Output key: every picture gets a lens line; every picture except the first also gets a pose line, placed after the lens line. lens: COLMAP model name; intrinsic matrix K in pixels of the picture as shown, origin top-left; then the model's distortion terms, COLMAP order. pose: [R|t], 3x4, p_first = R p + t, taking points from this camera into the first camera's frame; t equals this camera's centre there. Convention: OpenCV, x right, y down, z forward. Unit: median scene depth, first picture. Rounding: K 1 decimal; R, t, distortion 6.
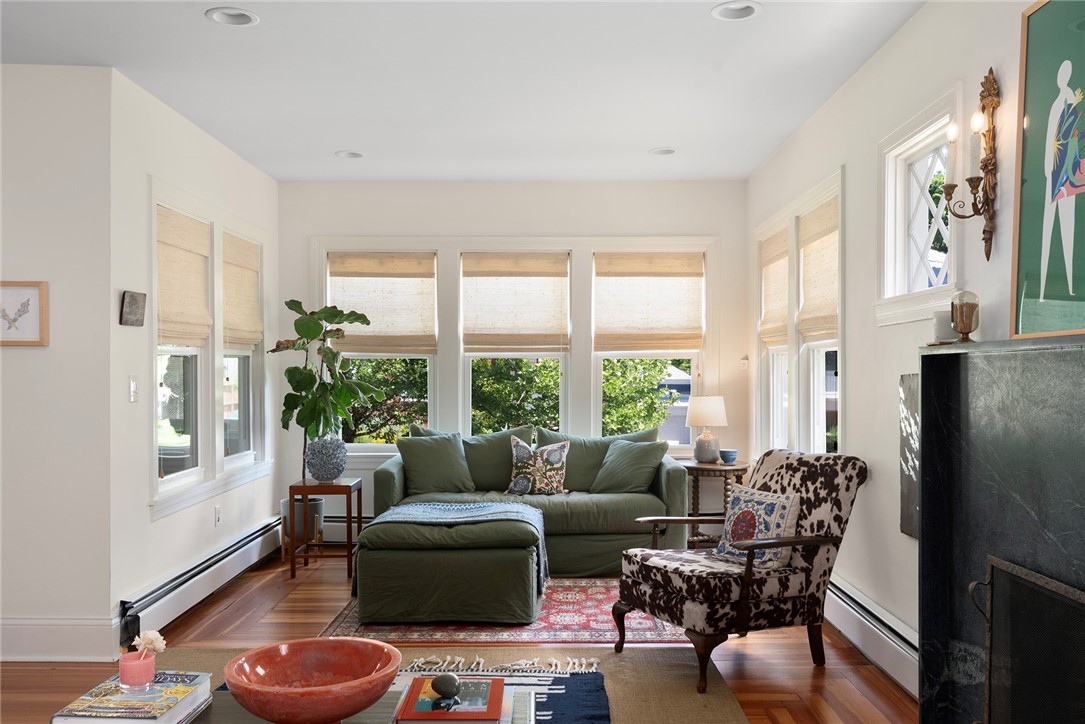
lens RADIAL K [[916.7, 0, 541.0], [0, 916.7, 381.8], [0, 0, 1]] dist [0.011876, -0.005648]
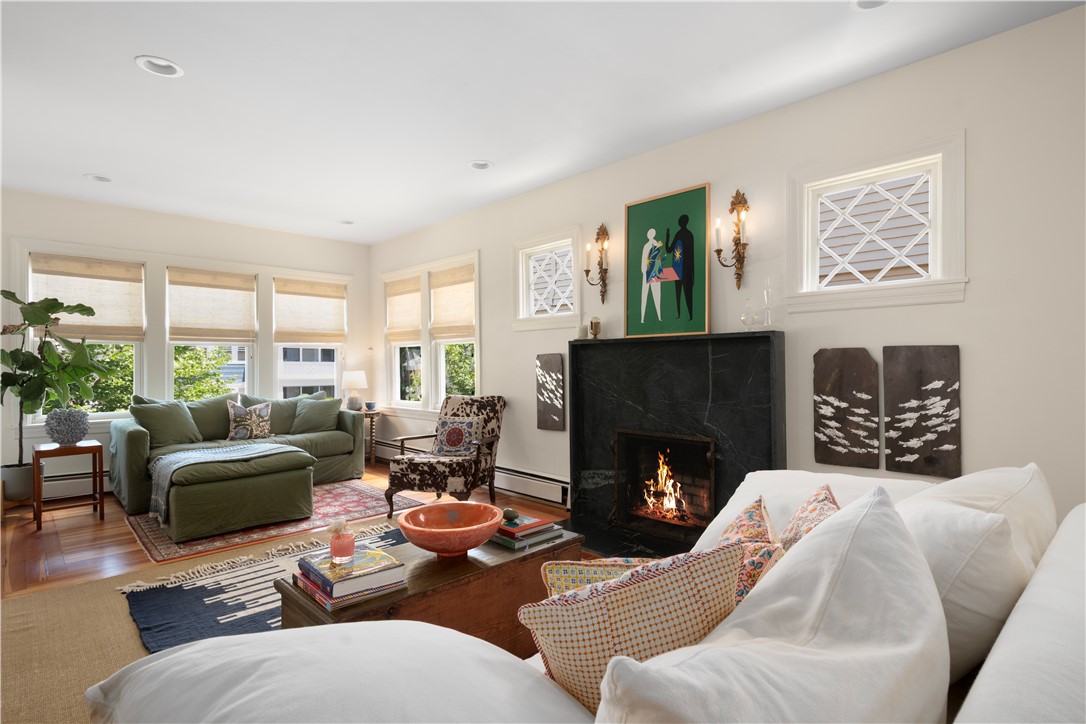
lens RADIAL K [[538.1, 0, 543.0], [0, 538.1, 362.0], [0, 0, 1]] dist [0.000145, 0.000021]
pose [[0.710703, -0.000308, 0.703492, -0.373785], [0.009481, 0.999913, -0.009141, 0.016882], [-0.703428, 0.013167, 0.710644, 0.084199]]
